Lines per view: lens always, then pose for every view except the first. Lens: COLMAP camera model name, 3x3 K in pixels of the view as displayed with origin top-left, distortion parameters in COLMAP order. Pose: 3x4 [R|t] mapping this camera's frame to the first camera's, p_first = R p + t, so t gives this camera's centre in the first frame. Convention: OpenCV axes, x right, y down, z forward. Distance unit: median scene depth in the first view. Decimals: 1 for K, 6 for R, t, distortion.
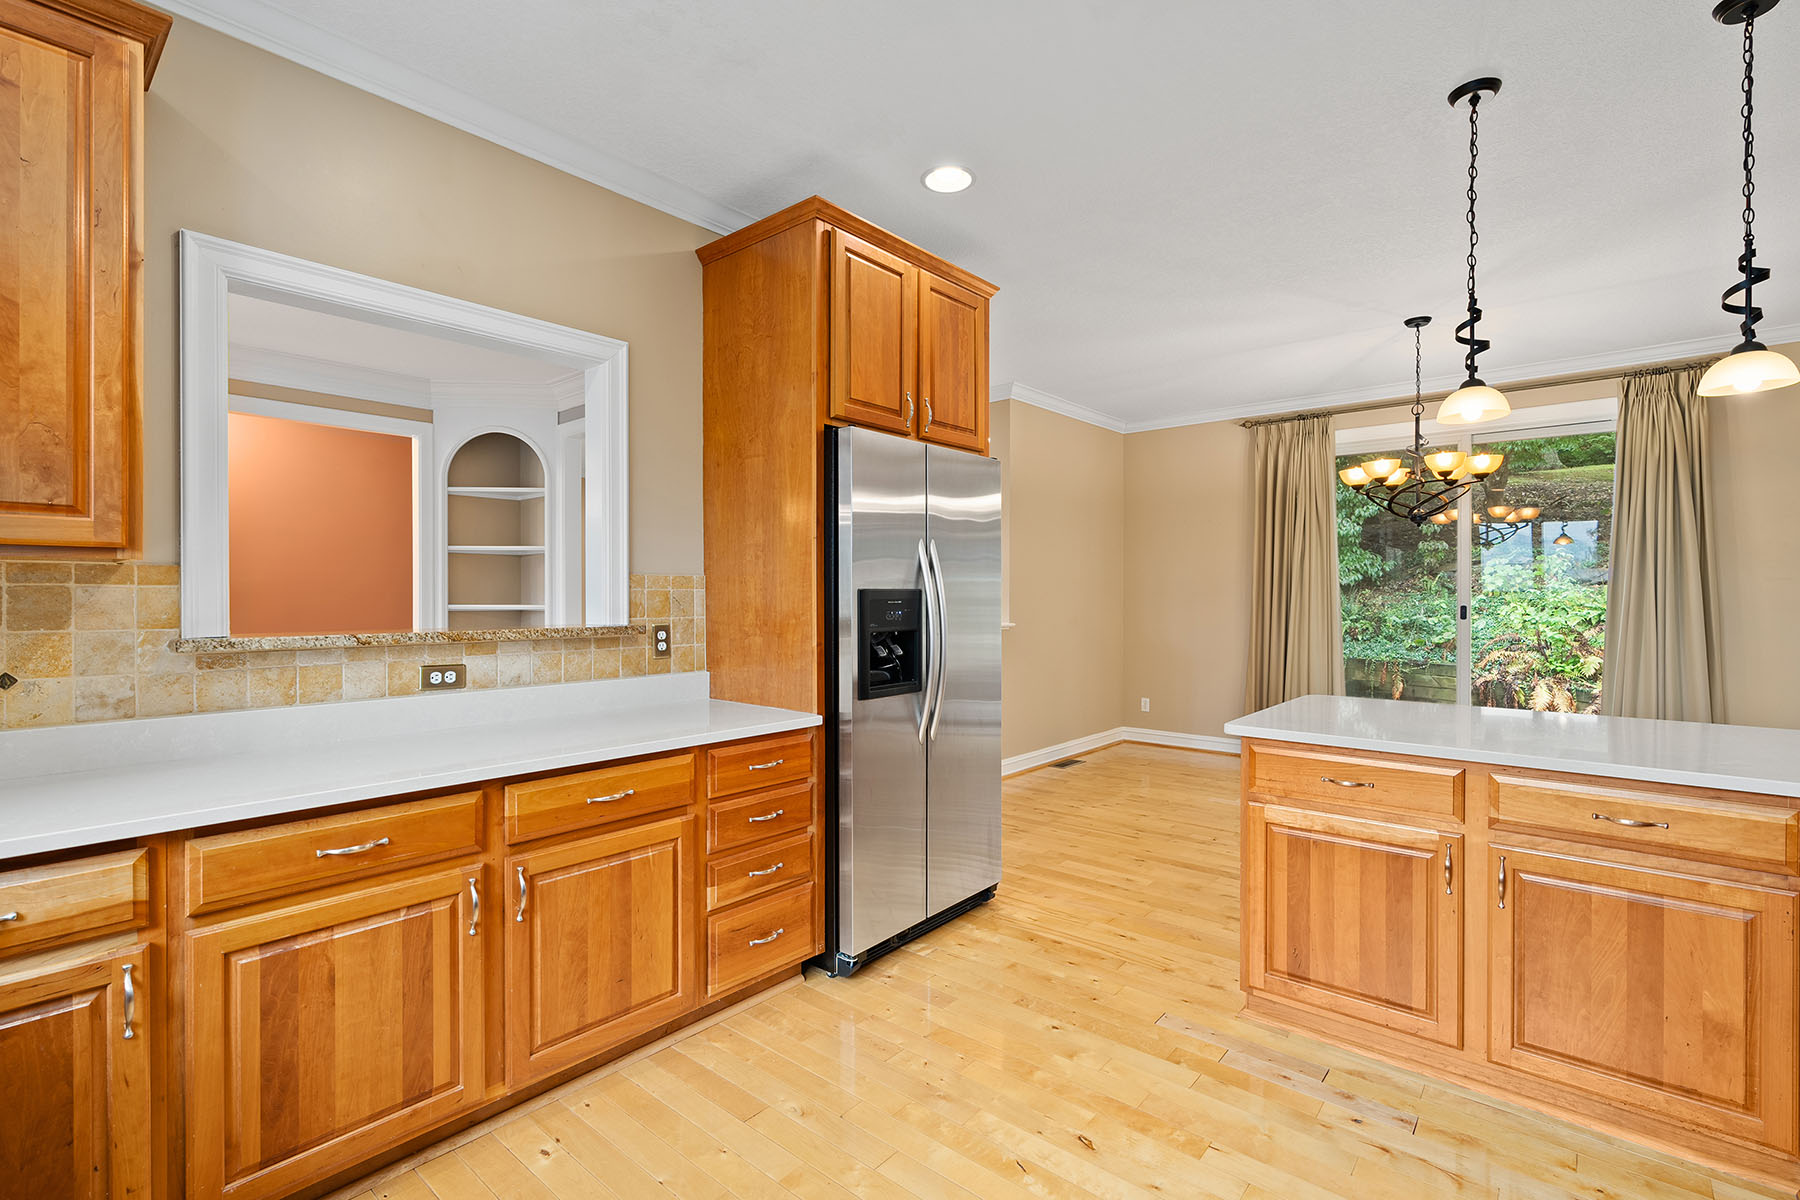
lens RADIAL K [[813.8, 0, 900.0], [0, 813.8, 600.0], [0, 0, 1]] dist [0.002891, 0.000490]
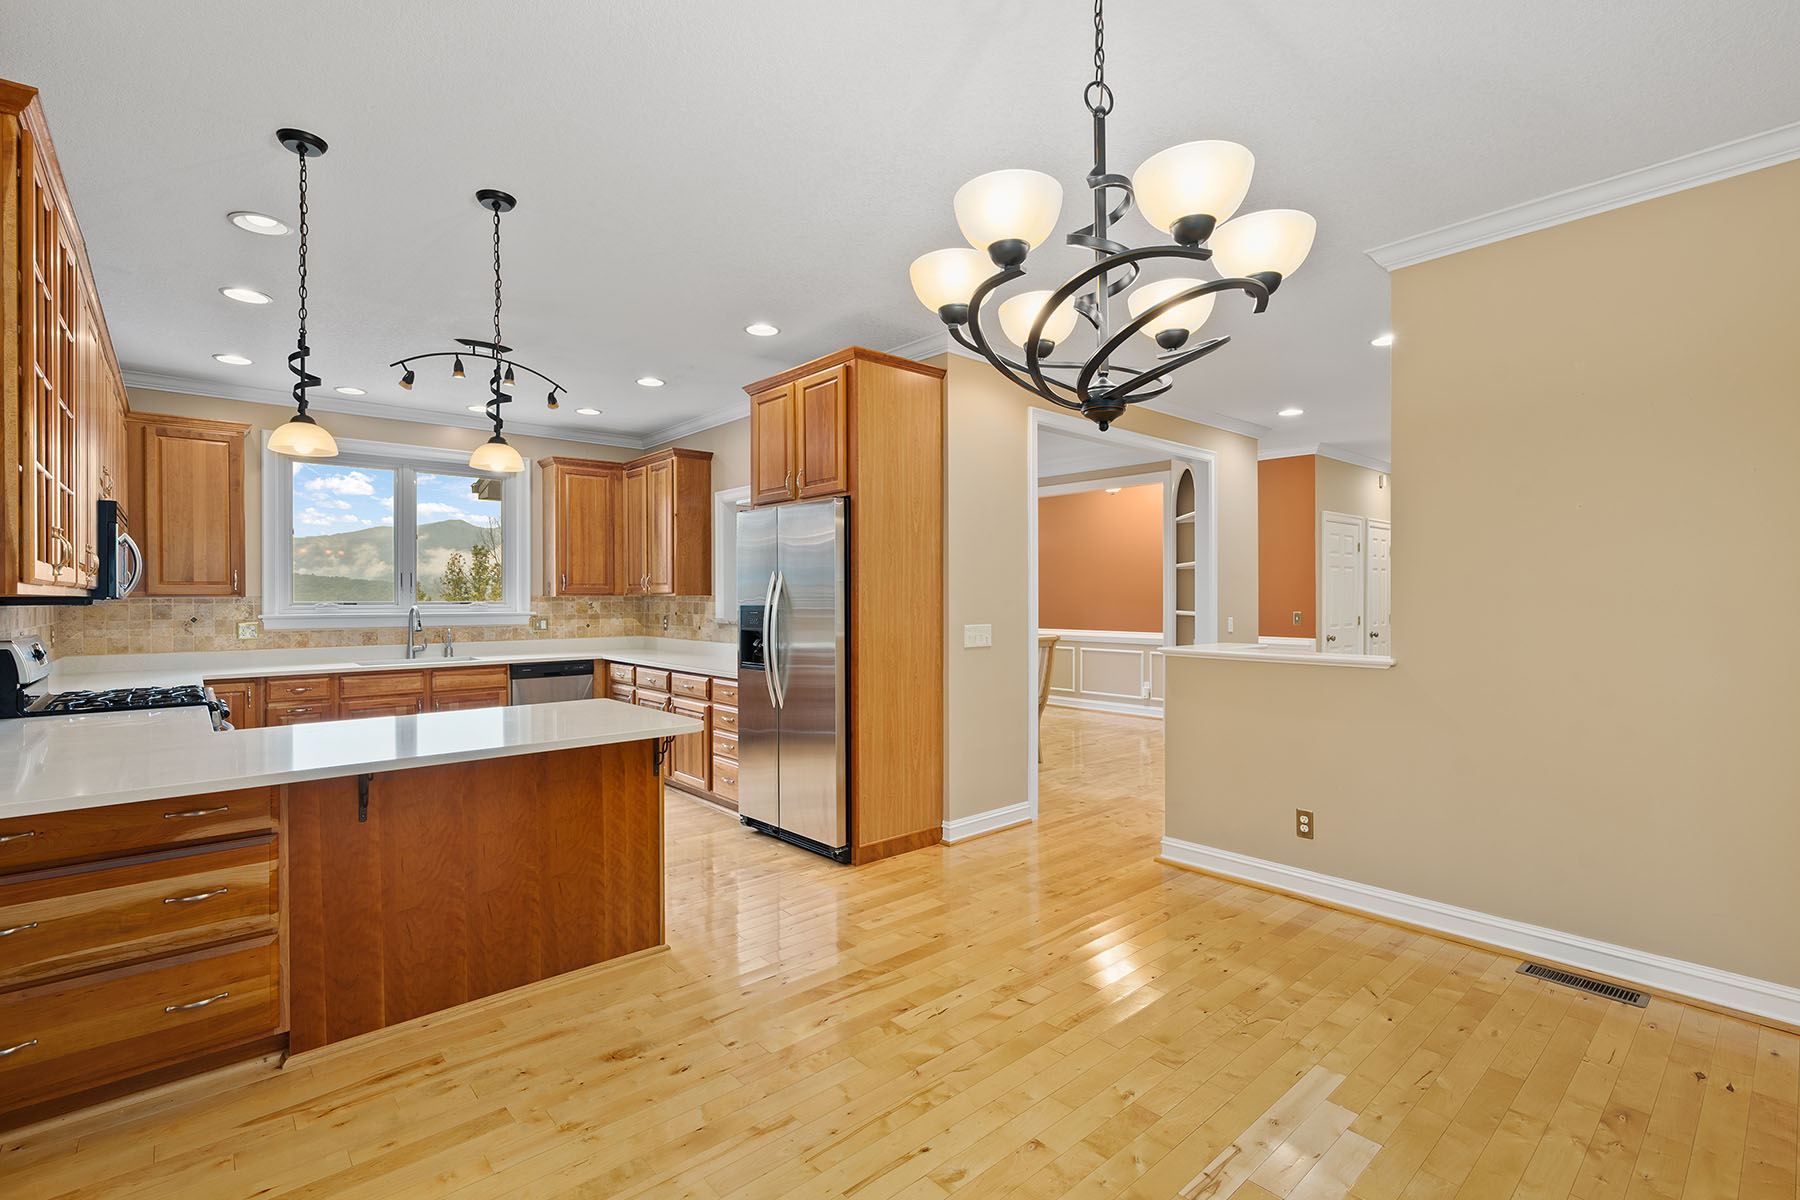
lens RADIAL K [[813.8, 0, 900.0], [0, 813.8, 600.0], [0, 0, 1]] dist [0.002891, 0.000490]
pose [[-0.134814, 0.004333, -0.990861, 1.349584], [-0.004229, 0.999979, 0.004949, -0.027490], [0.990862, 0.004858, -0.134793, 1.301376]]
